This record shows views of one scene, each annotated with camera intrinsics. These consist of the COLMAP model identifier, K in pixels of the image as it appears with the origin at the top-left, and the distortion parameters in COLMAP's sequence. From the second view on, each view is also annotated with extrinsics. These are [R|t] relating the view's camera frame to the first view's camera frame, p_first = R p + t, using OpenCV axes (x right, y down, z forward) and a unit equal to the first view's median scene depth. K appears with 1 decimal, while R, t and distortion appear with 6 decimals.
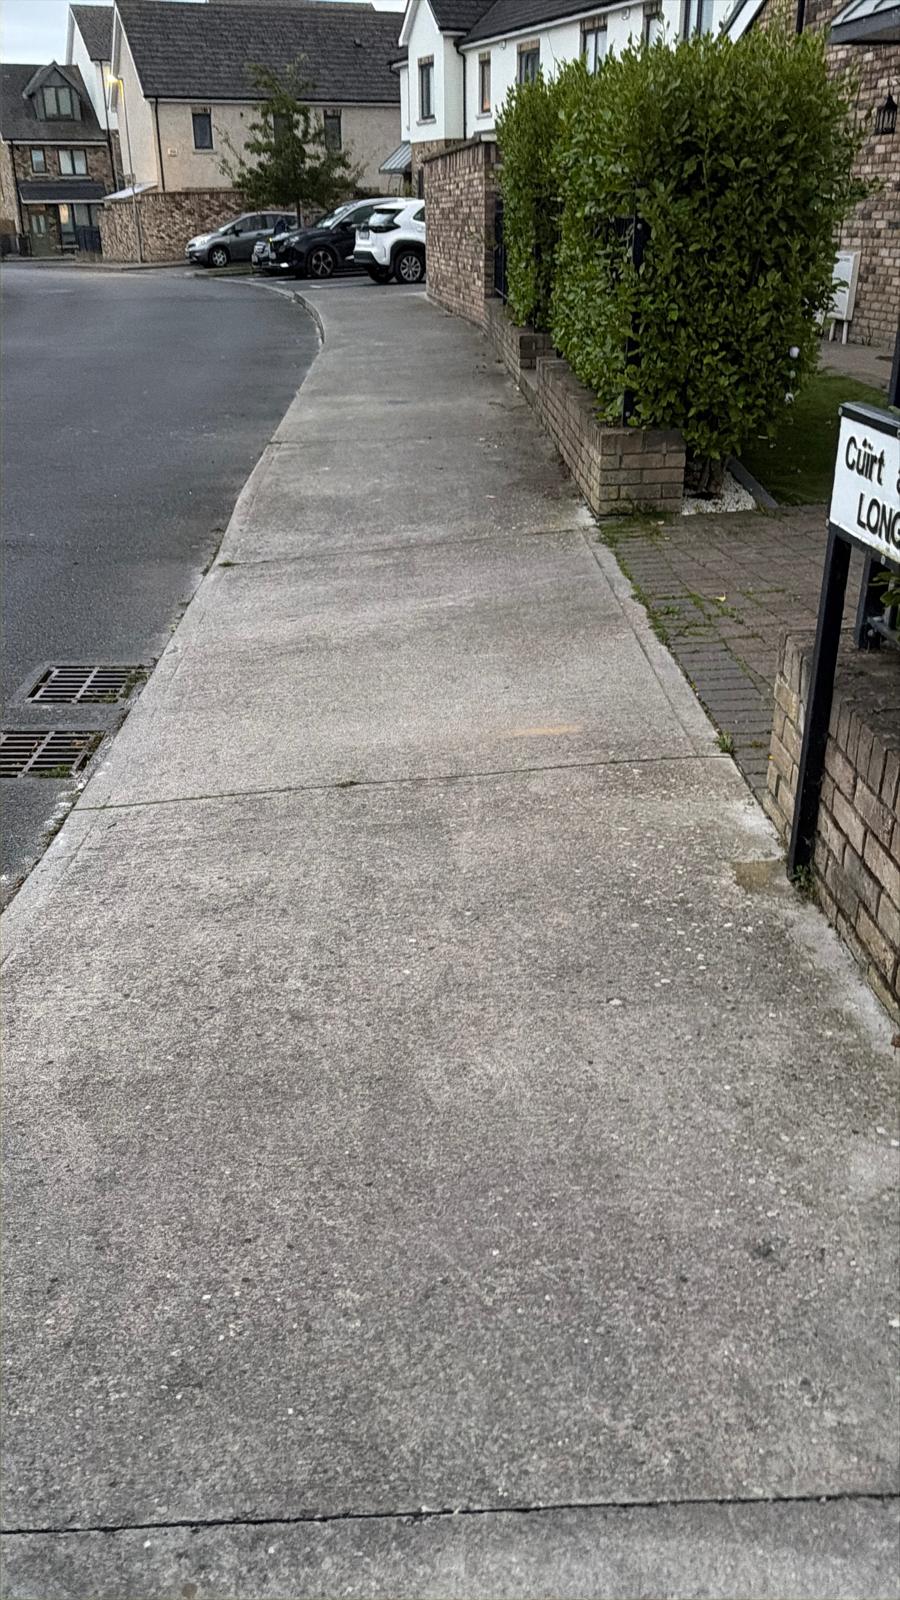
lens RADIAL K [[1229.2, 0, 452.2], [0, 1229.2, 876.3], [0, 0, 1]] dist [0.102904, -0.140114]
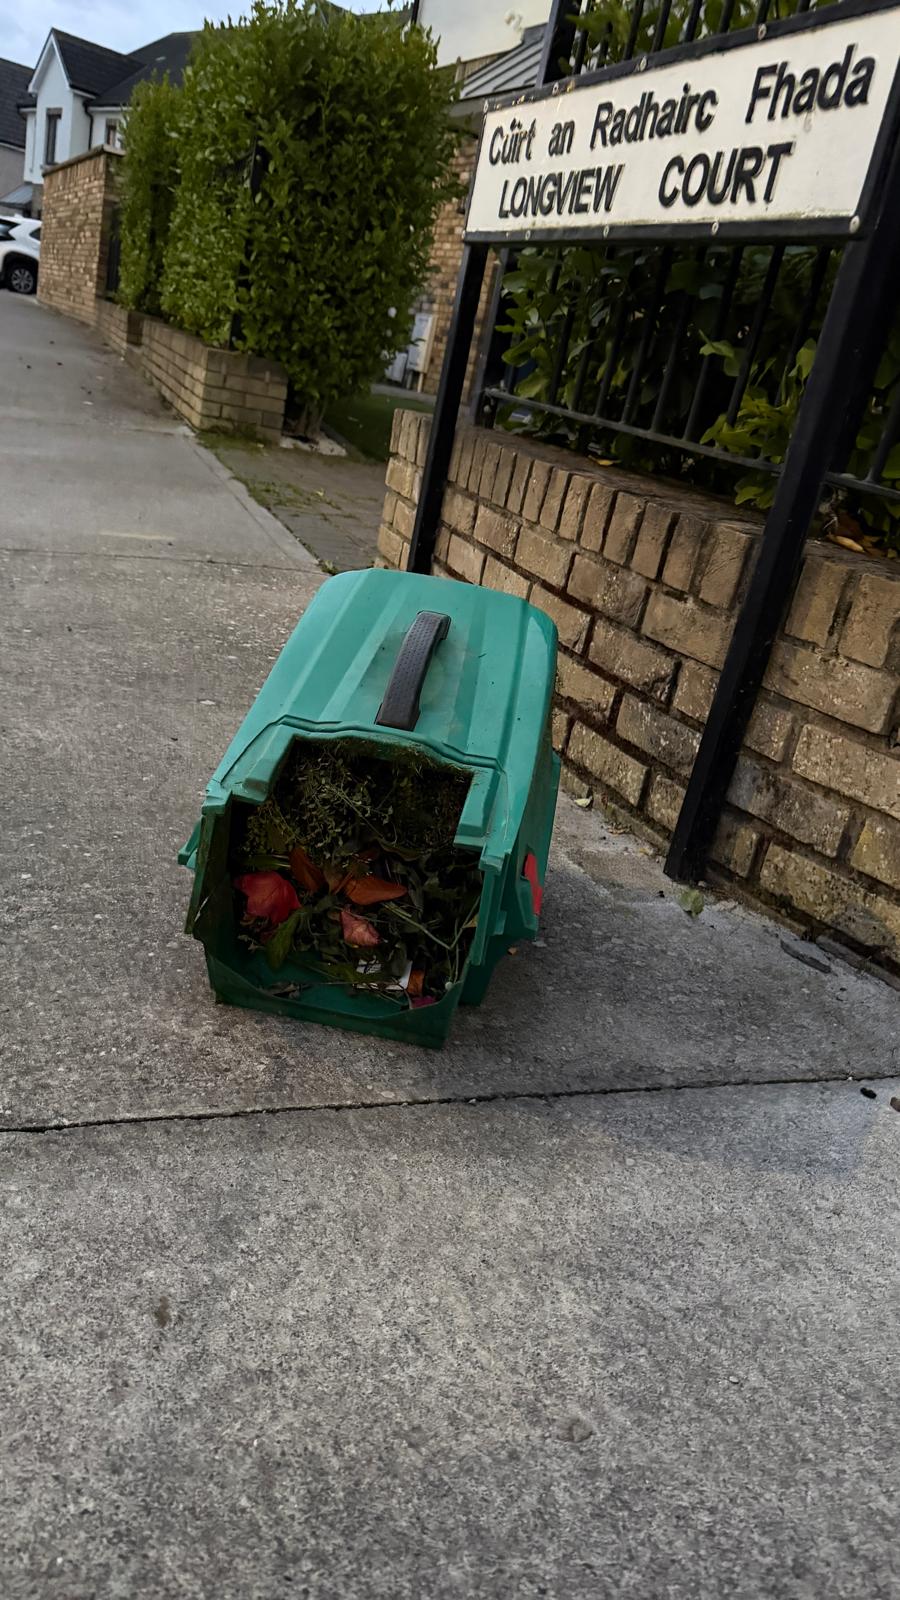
lens RADIAL K [[1091.1, 0, 450.0], [0, 1091.1, 849.5], [0, 0, 1]] dist [0.026483, -0.027731]
pose [[0.928447, 0.079950, 0.362758, 0.012395], [-0.055444, 0.995450, -0.077489, 0.125812], [-0.367303, 0.051832, 0.928656, 0.125997]]
